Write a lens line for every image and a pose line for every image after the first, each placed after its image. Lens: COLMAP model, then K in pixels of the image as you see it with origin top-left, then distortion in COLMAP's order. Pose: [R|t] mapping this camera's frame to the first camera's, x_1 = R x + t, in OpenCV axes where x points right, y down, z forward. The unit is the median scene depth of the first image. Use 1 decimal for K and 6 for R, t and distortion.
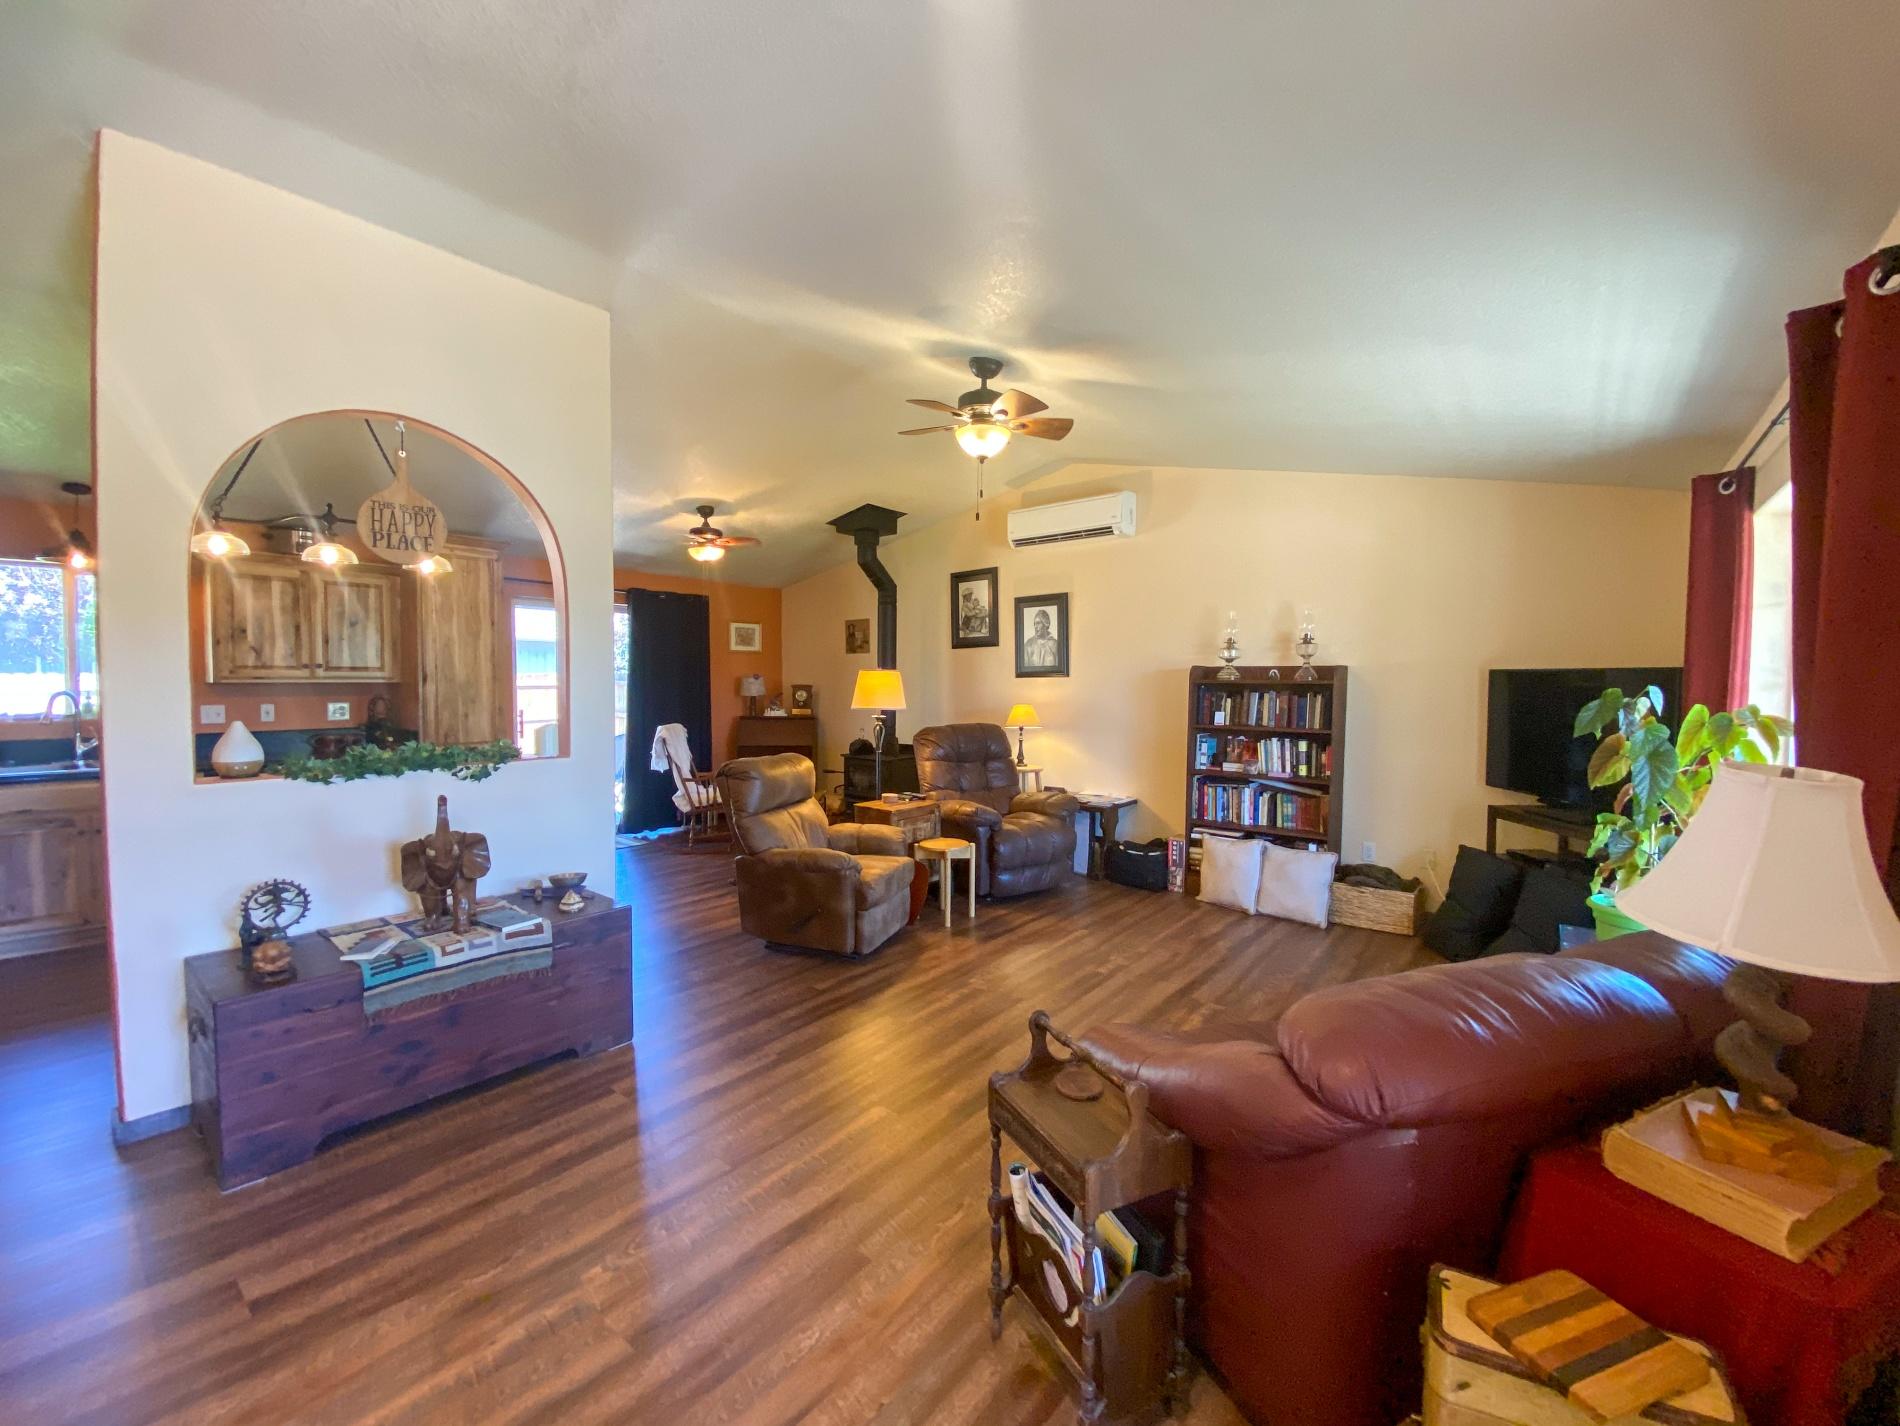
lens RADIAL K [[771.1, 0, 947.0], [0, 771.1, 714.1], [0, 0, 1]] dist [0.019632, -0.019766]
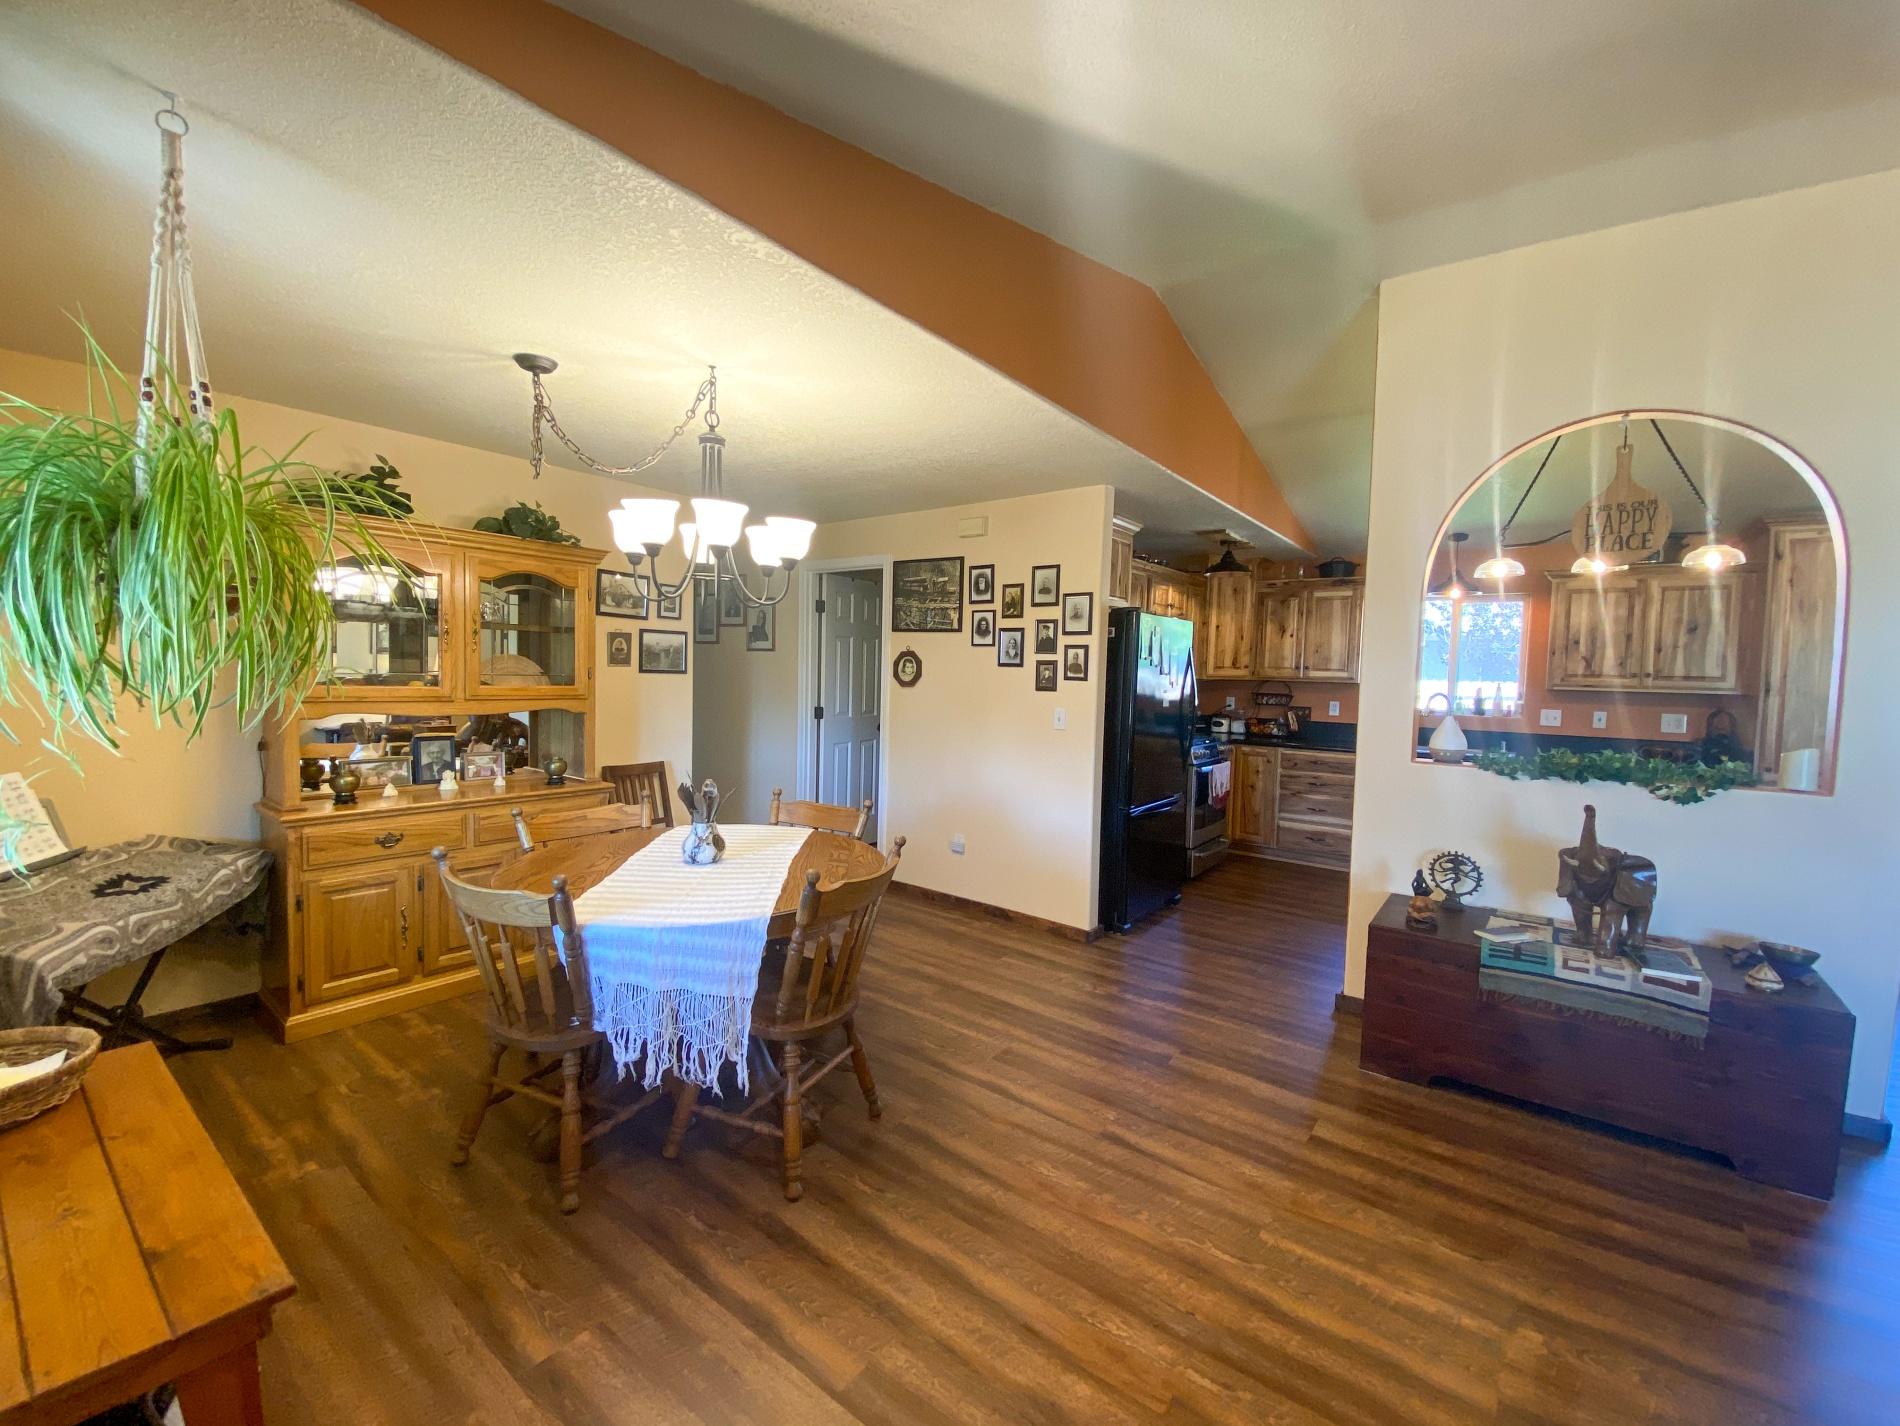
lens RADIAL K [[771.1, 0, 947.0], [0, 771.1, 714.1], [0, 0, 1]] dist [0.019632, -0.019766]
pose [[0.026902, 0.050627, -0.998355, 0.242188], [-0.068741, 0.996446, 0.048678, 0.000536], [0.997272, 0.067318, 0.030287, 0.151983]]
